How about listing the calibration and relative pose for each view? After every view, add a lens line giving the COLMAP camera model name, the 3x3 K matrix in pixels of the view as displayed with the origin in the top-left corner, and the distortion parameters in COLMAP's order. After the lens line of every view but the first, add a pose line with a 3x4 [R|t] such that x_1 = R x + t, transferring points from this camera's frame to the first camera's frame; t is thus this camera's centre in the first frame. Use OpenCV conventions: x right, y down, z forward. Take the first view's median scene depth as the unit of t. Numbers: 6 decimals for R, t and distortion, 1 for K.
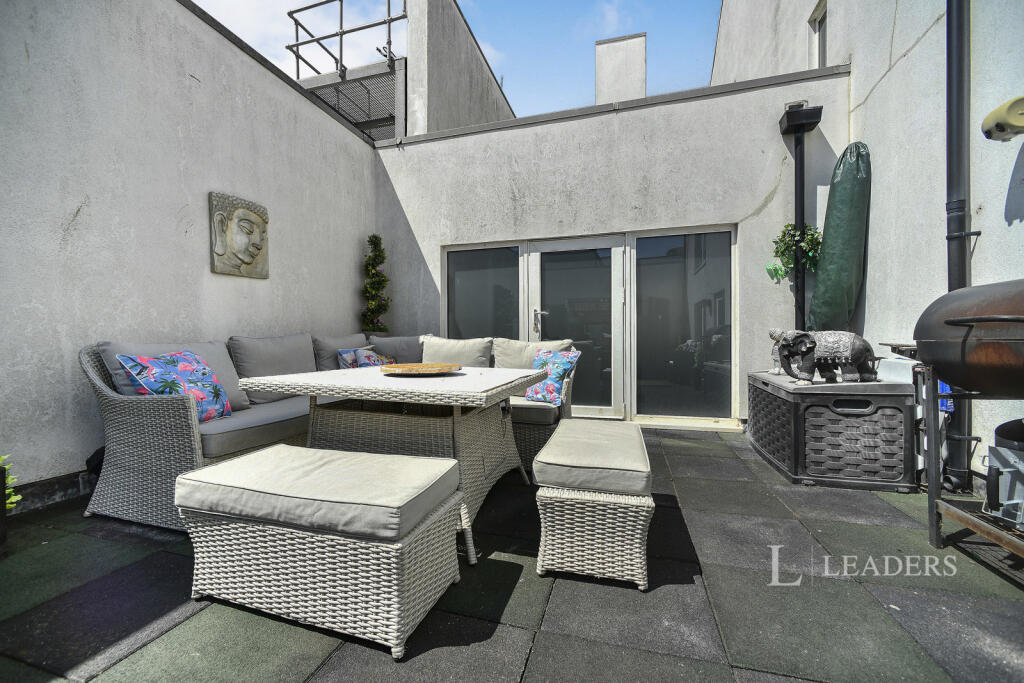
lens RADIAL K [[416.1, 0, 507.4], [0, 416.1, 340.7], [0, 0, 1]] dist [0.001320, 0.000043]
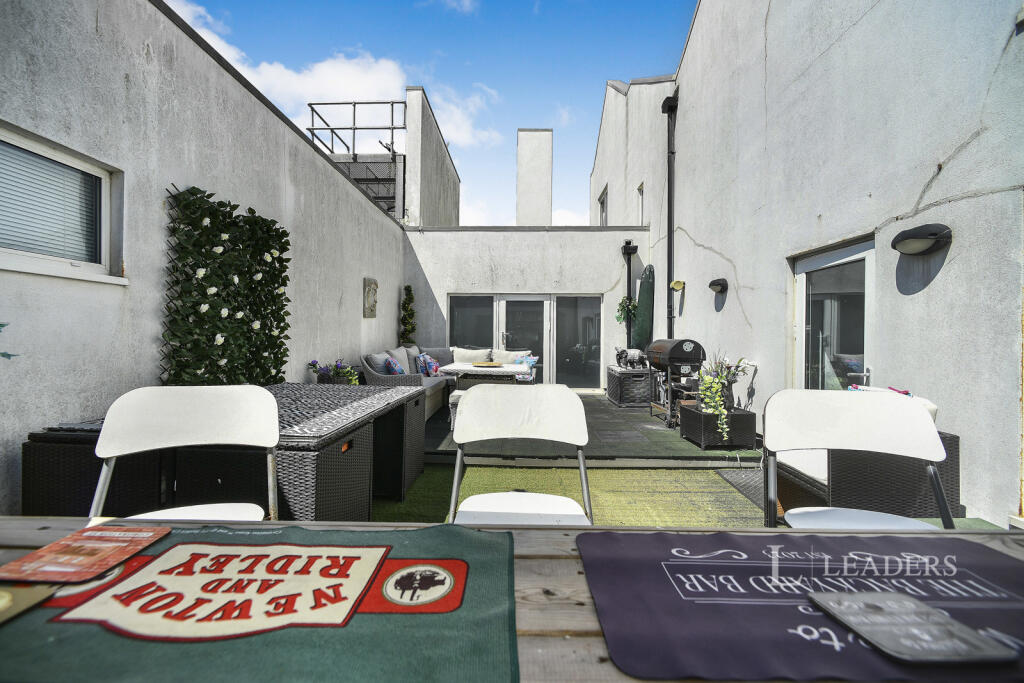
lens RADIAL K [[416.1, 0, 511.8], [0, 416.1, 339.4], [0, 0, 1]] dist [0.001320, 0.000043]
pose [[0.965616, 0.009795, 0.259790, -0.364245], [-0.010872, 0.999937, 0.002708, -0.048090], [-0.259747, -0.005440, 0.965661, -0.759591]]
